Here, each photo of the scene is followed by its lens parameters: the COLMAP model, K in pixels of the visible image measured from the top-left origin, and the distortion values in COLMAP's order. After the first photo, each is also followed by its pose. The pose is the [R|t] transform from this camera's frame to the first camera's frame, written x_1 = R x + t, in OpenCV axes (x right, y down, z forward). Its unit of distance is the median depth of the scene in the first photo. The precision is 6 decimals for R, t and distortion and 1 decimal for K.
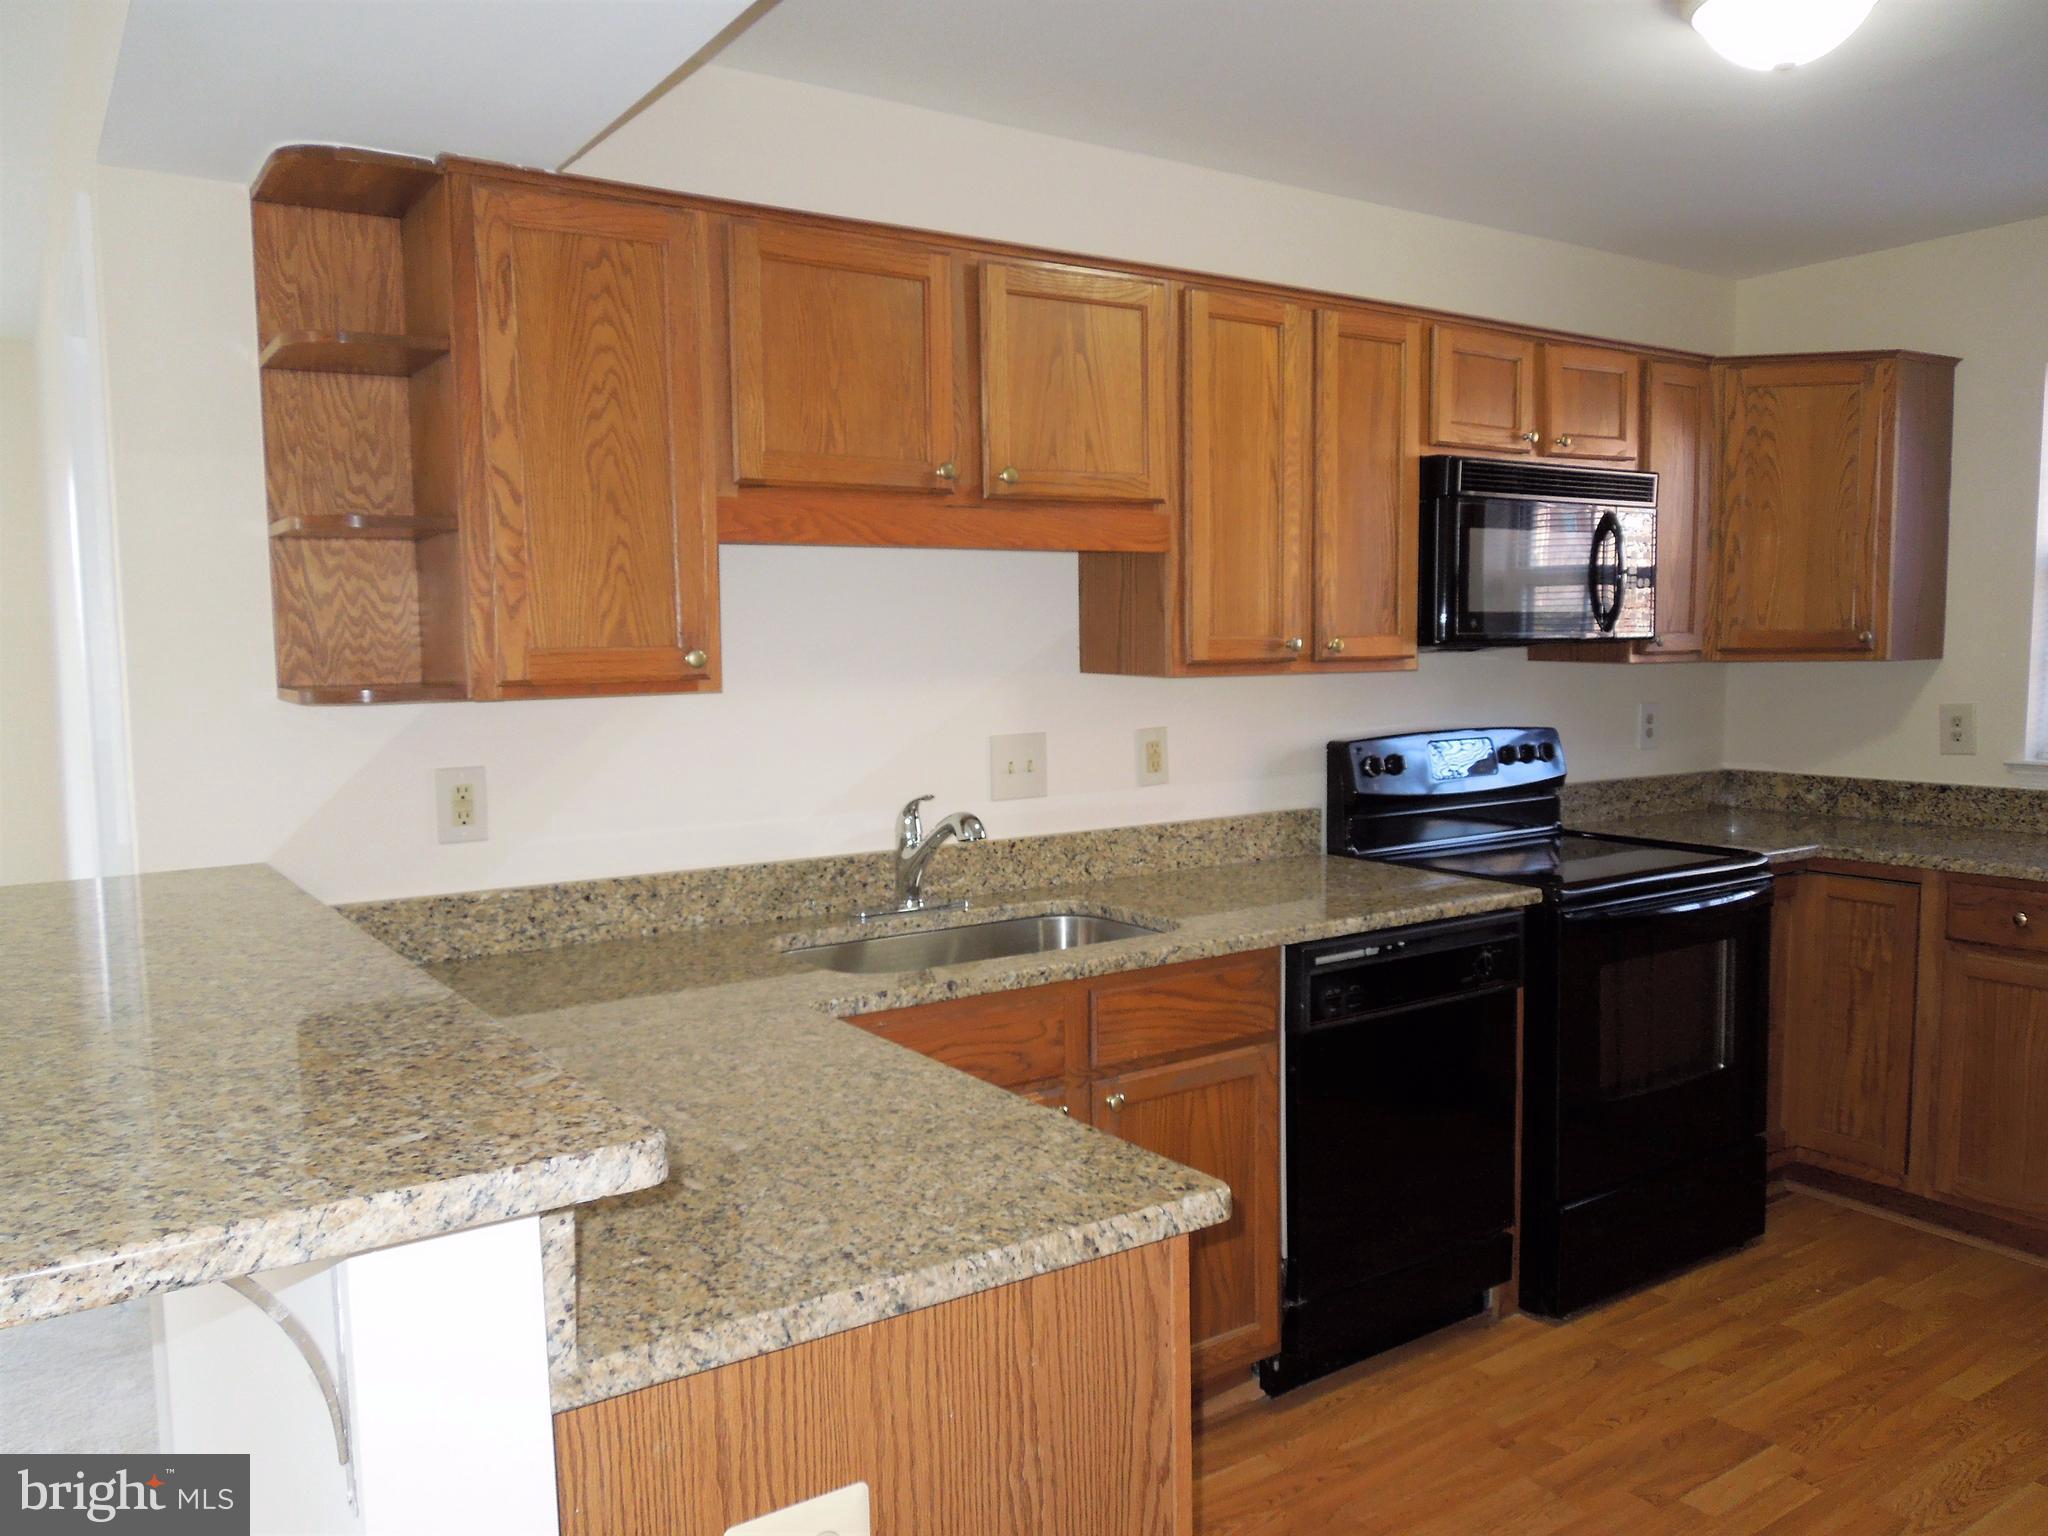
lens RADIAL K [[1520.2, 0, 988.8], [0, 1520.2, 770.6], [0, 0, 1]] dist [-0.034178, 0.008515]
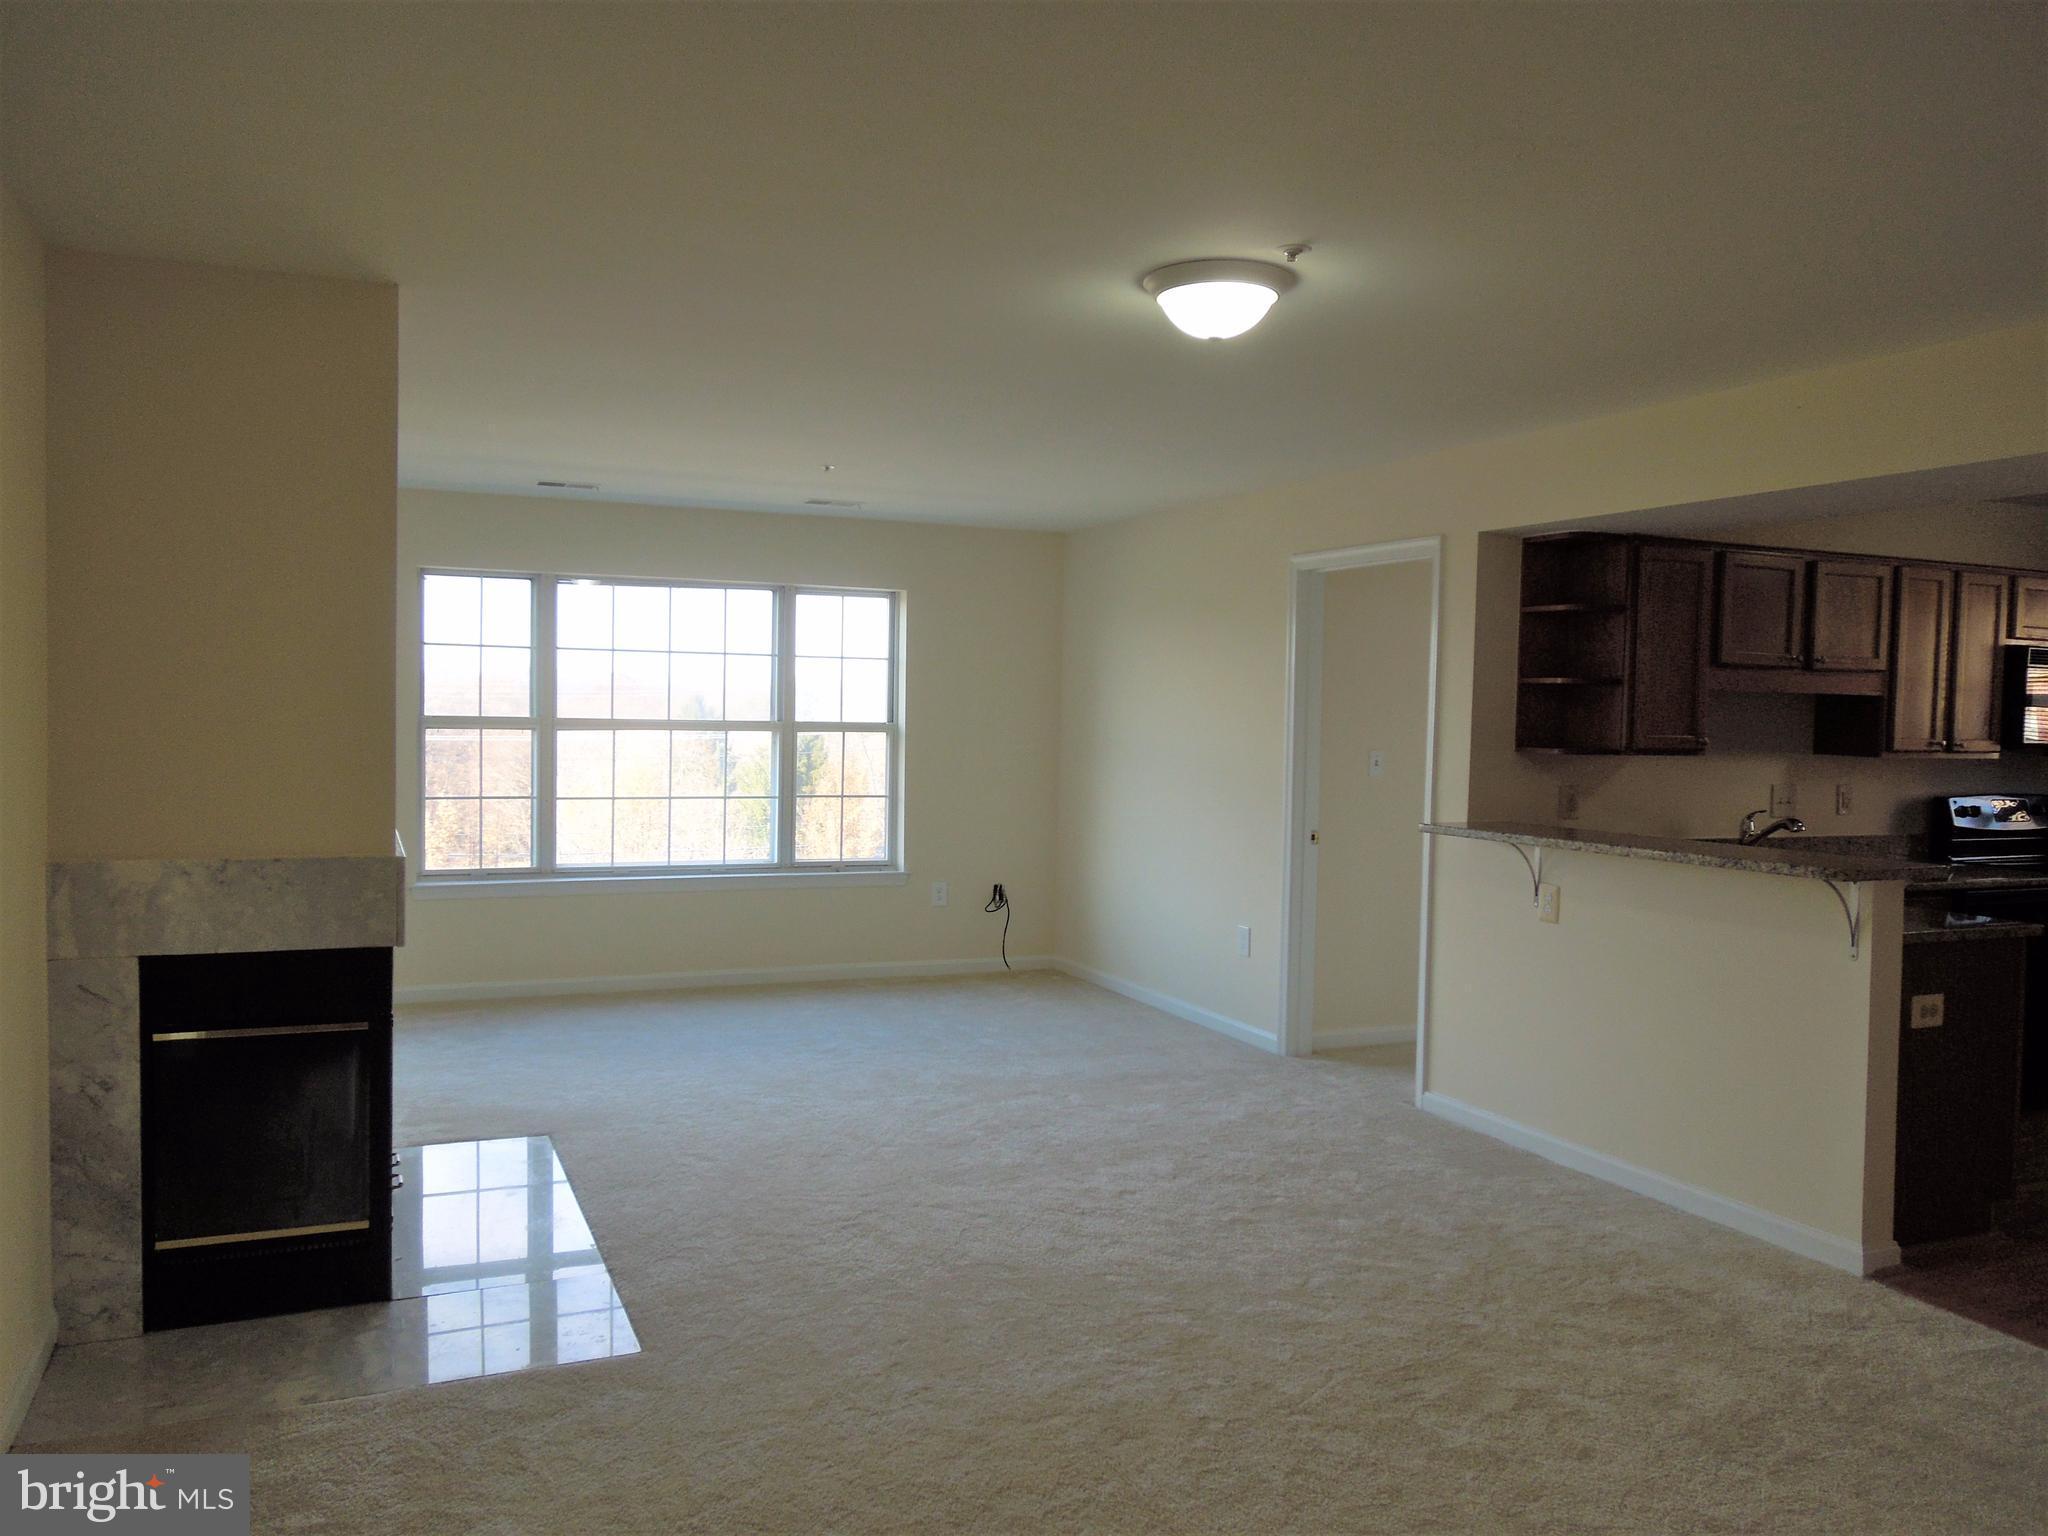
lens RADIAL K [[1520.2, 0, 982.8], [0, 1520.2, 786.1], [0, 0, 1]] dist [-0.034178, 0.008515]
pose [[0.982672, 0.036836, -0.181656, -0.705279], [-0.043419, 0.998532, -0.032397, 0.094231], [0.180196, 0.039723, 0.982828, -1.194858]]
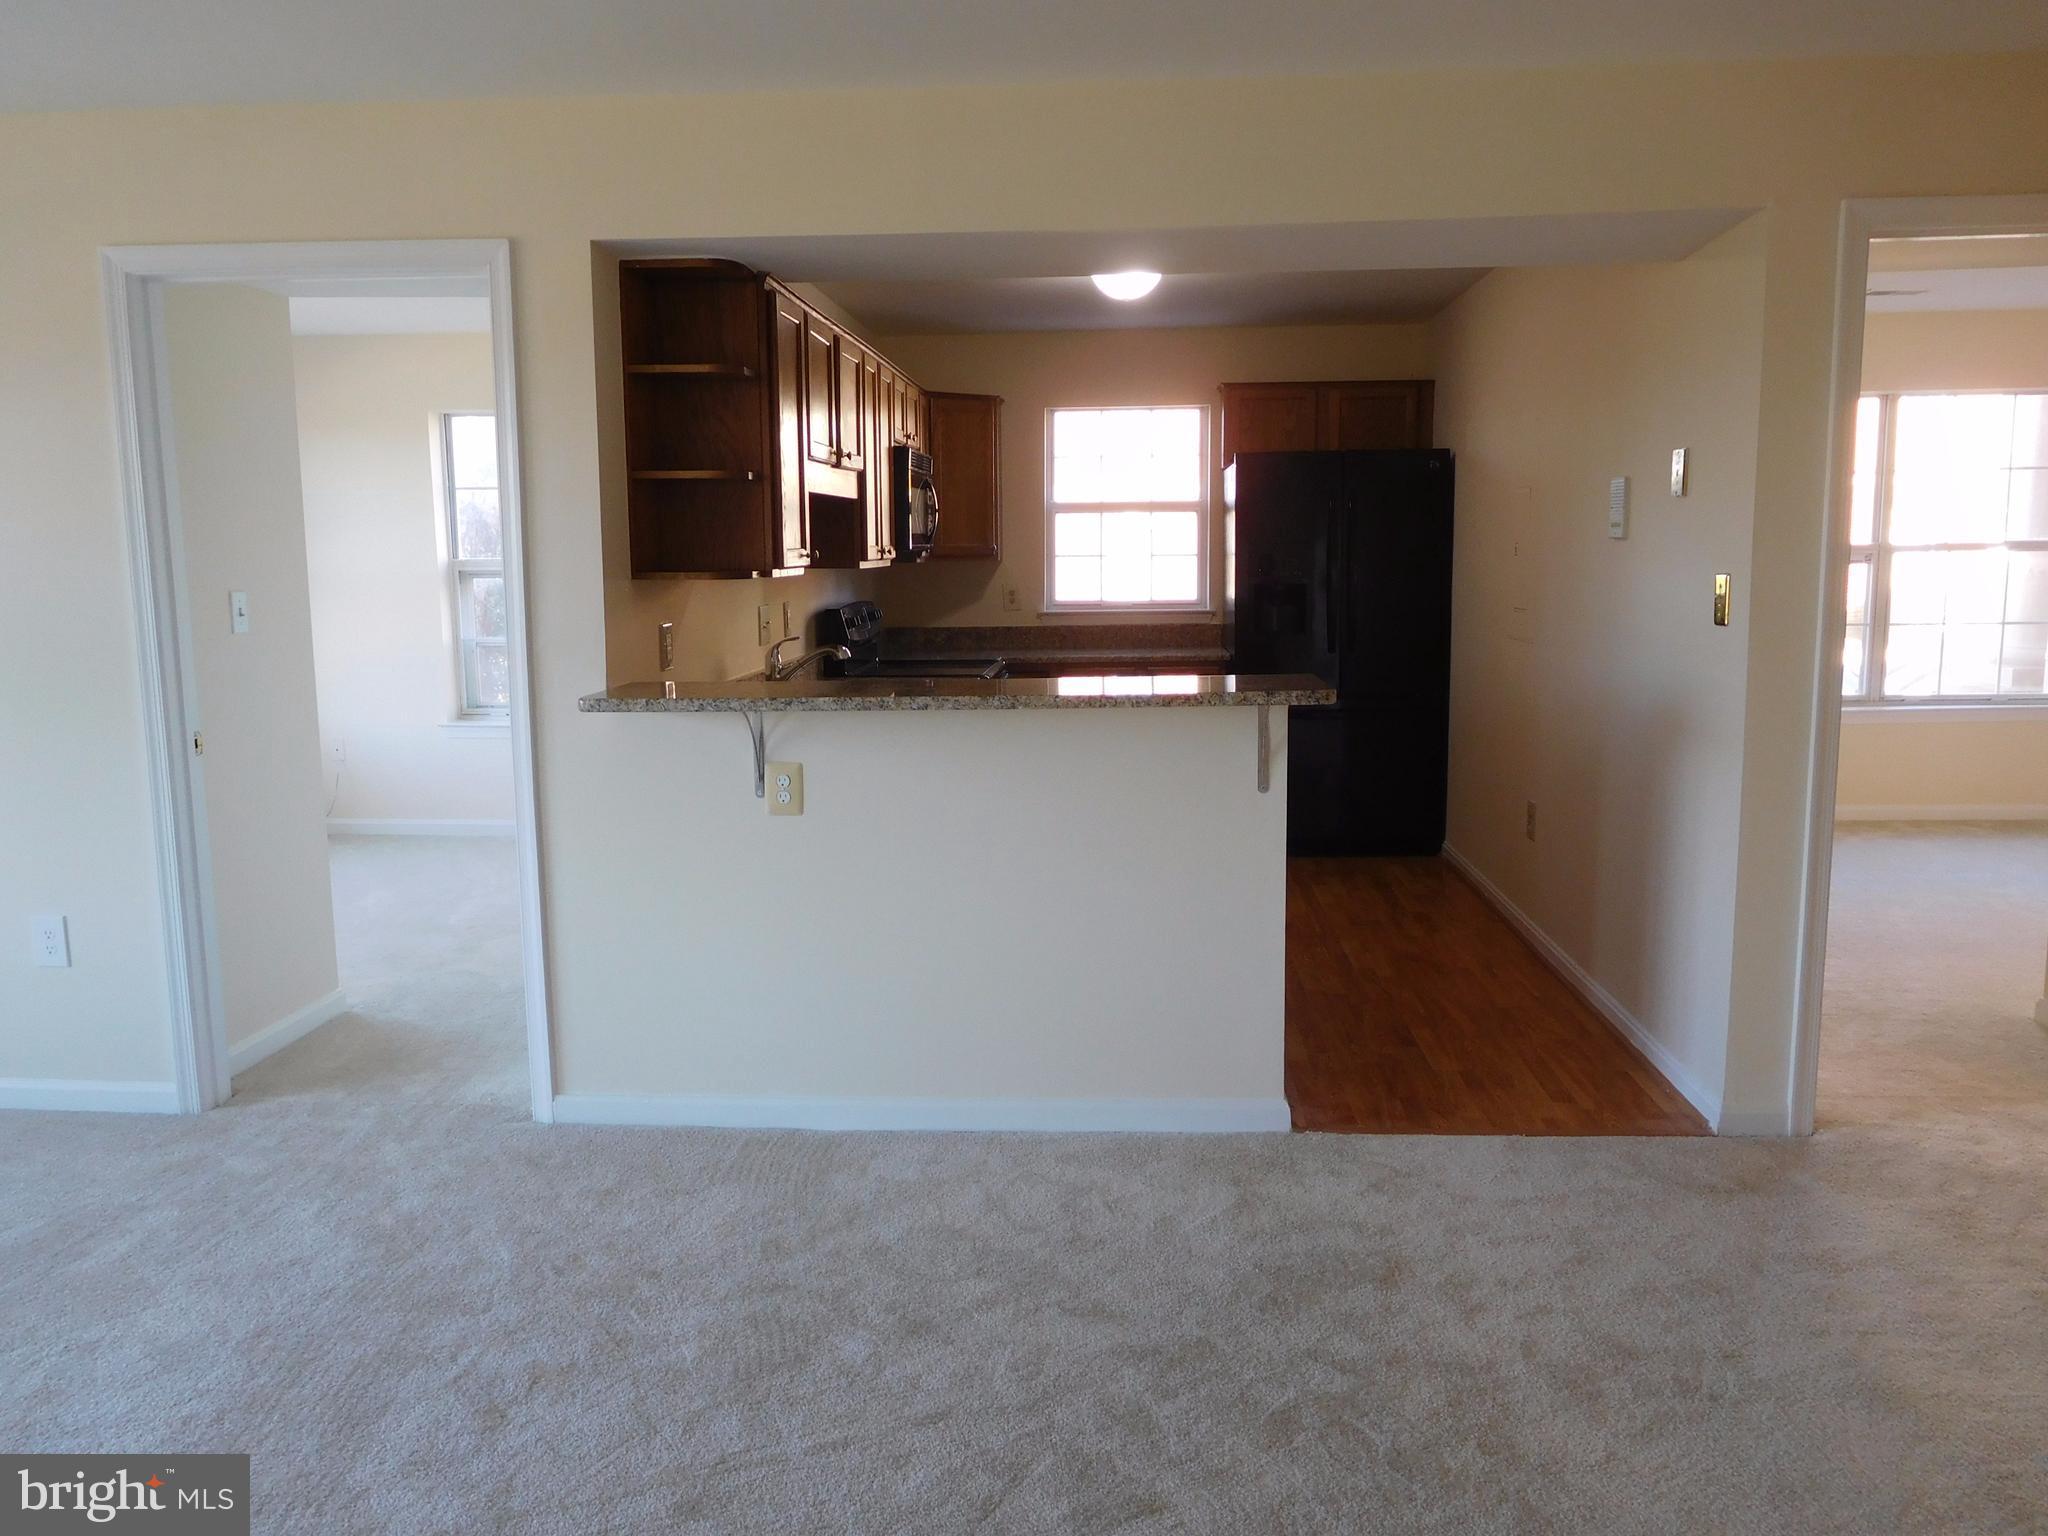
lens RADIAL K [[1520.2, 0, 1028.0], [0, 1520.2, 778.4], [0, 0, 1]] dist [-0.034178, 0.008515]
pose [[0.594111, -0.115708, 0.796017, -1.269672], [0.069388, 0.993283, 0.092594, 0.032771], [-0.801384, 0.000223, 0.598150, -0.240394]]
